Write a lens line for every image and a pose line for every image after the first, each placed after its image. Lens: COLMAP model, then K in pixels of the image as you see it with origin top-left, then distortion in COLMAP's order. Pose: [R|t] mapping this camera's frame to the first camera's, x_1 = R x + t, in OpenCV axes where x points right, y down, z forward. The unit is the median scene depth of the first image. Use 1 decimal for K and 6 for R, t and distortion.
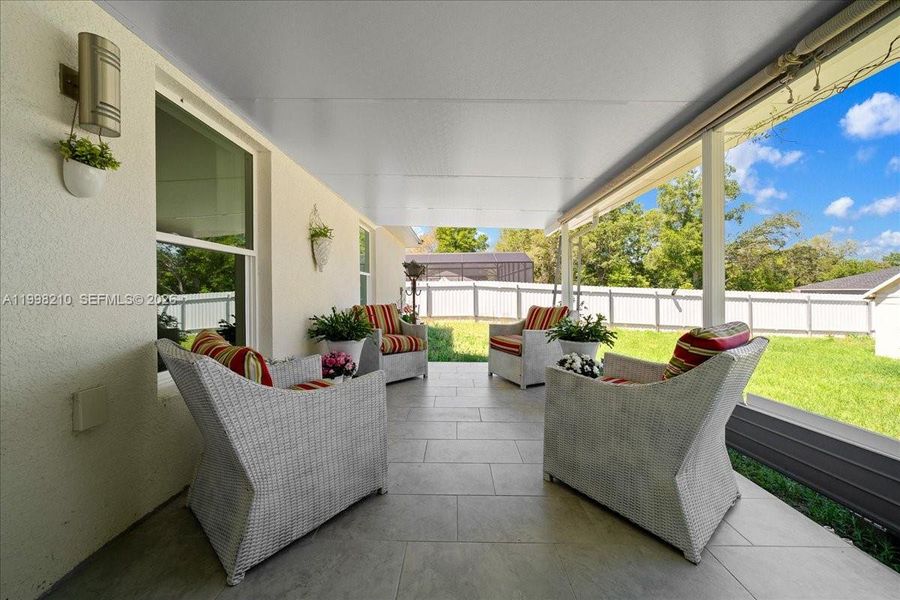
lens RADIAL K [[312.9, 0, 451.7], [0, 312.9, 295.8], [0, 0, 1]] dist [-0.002752, -0.000184]
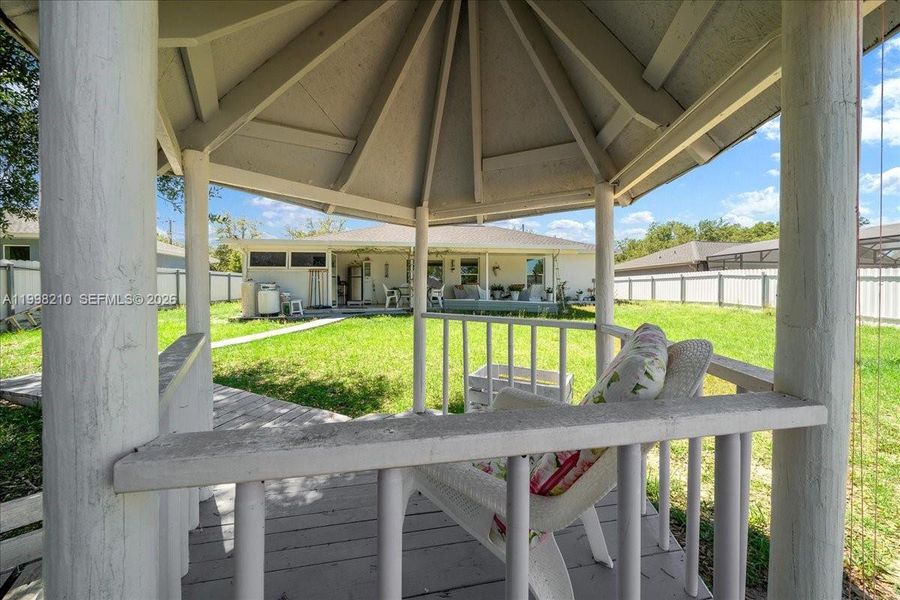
lens RADIAL K [[312.9, 0, 451.7], [0, 312.9, 295.8], [0, 0, 1]] dist [-0.002752, -0.000184]
pose [[0.147832, 0.019352, -0.988823, 1.491829], [-0.016473, 0.999718, 0.017103, 0.055753], [0.988875, 0.013761, 0.148109, -0.118453]]
